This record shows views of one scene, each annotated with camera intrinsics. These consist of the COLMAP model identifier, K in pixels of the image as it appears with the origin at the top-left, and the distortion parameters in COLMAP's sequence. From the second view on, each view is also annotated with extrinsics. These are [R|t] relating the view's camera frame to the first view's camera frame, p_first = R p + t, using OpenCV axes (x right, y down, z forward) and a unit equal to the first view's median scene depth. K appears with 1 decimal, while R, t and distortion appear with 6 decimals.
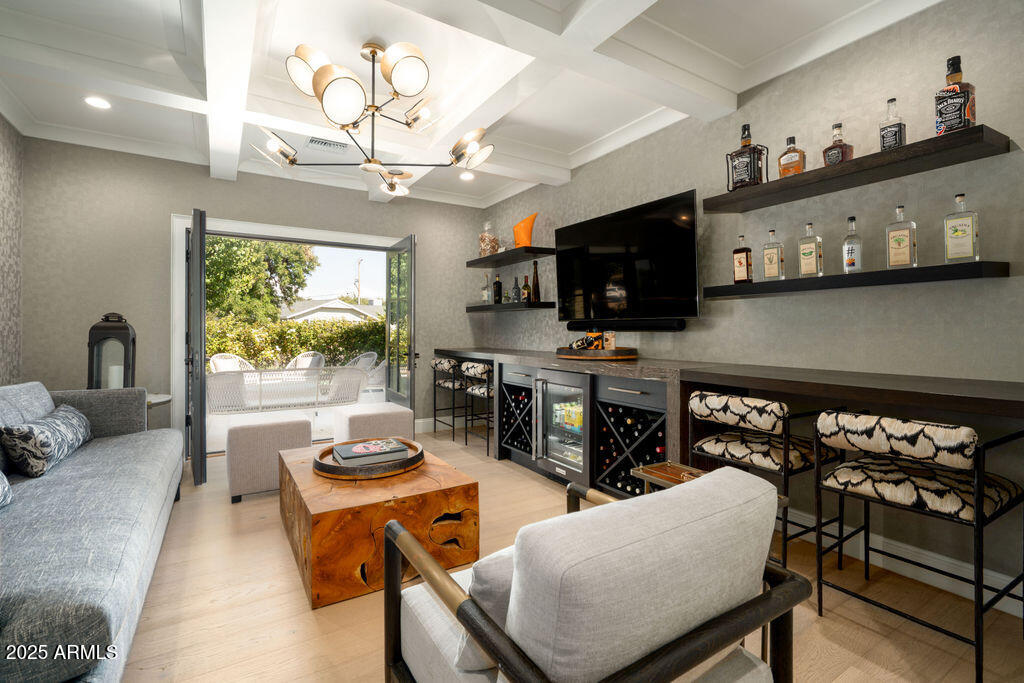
lens RADIAL K [[465.5, 0, 509.3], [0, 465.5, 332.5], [0, 0, 1]] dist [-0.004999, 0.002797]
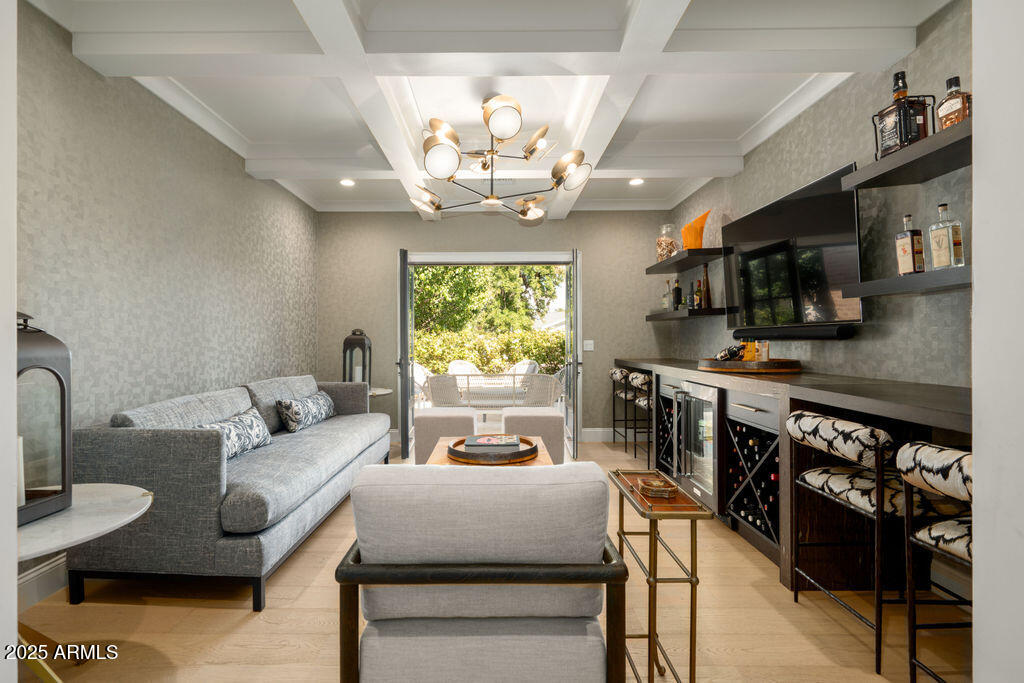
lens RADIAL K [[492.6, 0, 495.1], [0, 492.6, 342.5], [0, 0, 1]] dist [-0.003342, 0.002344]
pose [[0.845969, -0.002089, -0.533228, 0.332609], [0.002043, 0.999998, -0.000677, 0.000966], [0.533229, -0.000517, 0.845971, -0.045613]]
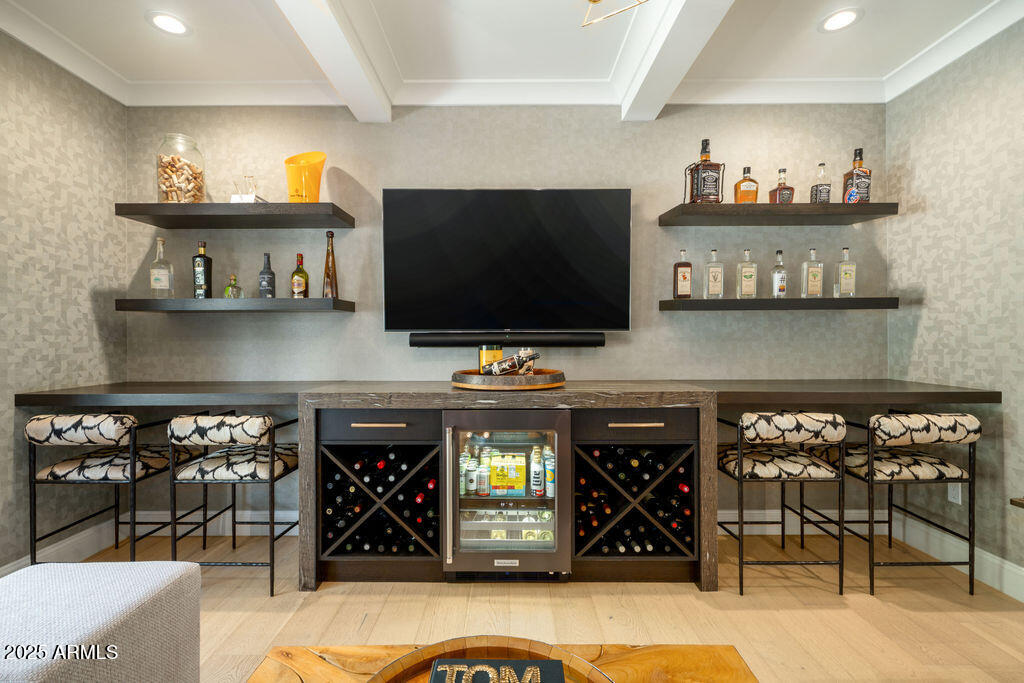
lens RADIAL K [[465.5, 0, 511.1], [0, 465.5, 343.2], [0, 0, 1]] dist [-0.004999, 0.002797]
pose [[0.531753, -0.005123, 0.846884, -0.498574], [0.007950, 0.999968, 0.001057, -0.013045], [-0.846862, 0.006171, 0.531777, 0.733786]]
